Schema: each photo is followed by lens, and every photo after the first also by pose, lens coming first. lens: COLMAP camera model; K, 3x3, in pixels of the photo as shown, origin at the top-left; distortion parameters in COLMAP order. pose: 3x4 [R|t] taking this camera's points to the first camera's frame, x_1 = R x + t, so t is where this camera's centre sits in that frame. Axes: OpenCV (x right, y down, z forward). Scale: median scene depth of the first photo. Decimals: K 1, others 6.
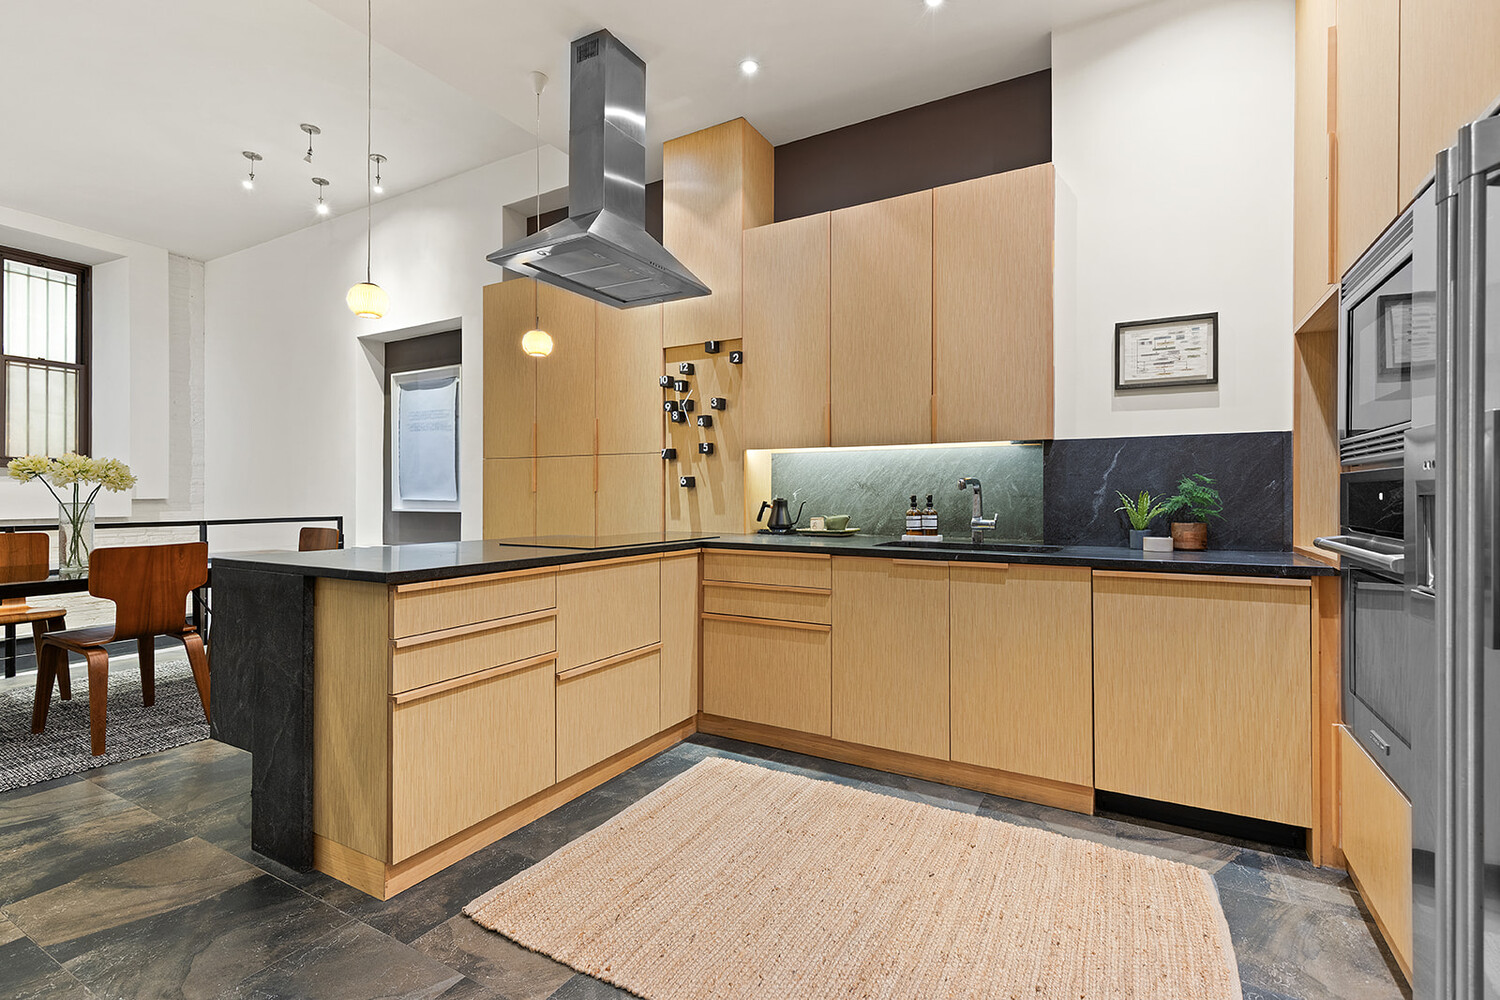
lens RADIAL K [[679.0, 0, 749.8], [0, 679.0, 490.6], [0, 0, 1]] dist [0.002713, 0.000576]
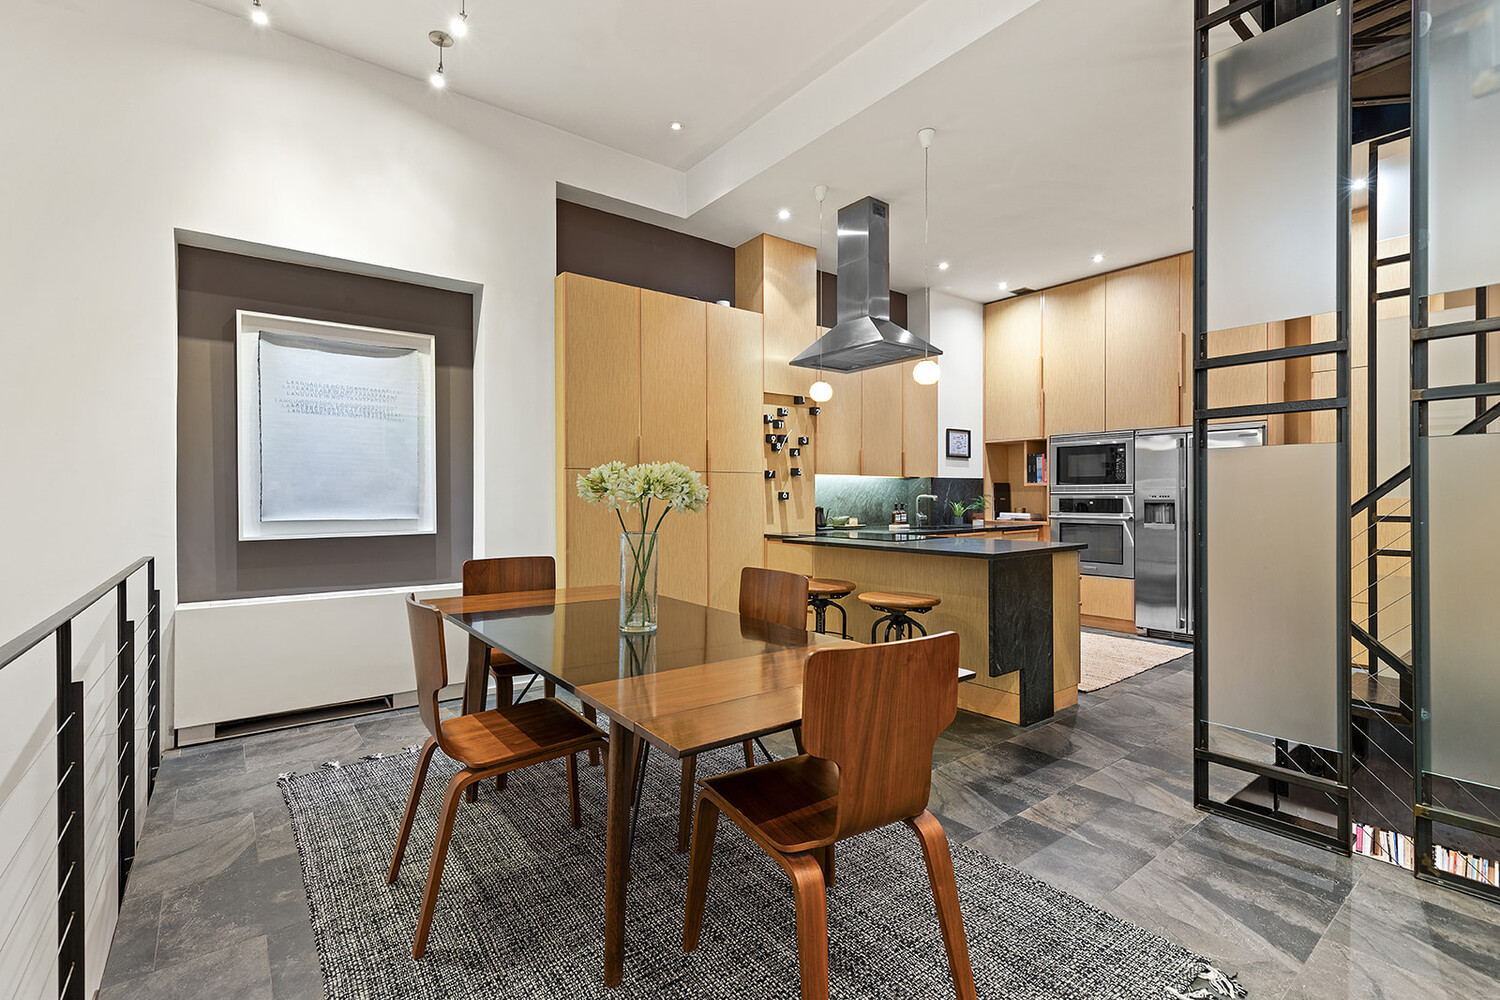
lens RADIAL K [[679.0, 0, 749.3], [0, 679.0, 500.0], [0, 0, 1]] dist [0.002713, 0.000576]
pose [[0.389531, -0.008296, 0.920976, -1.372435], [-0.000669, 0.999957, 0.009290, -0.017549], [-0.921013, -0.004235, 0.389508, 0.540037]]
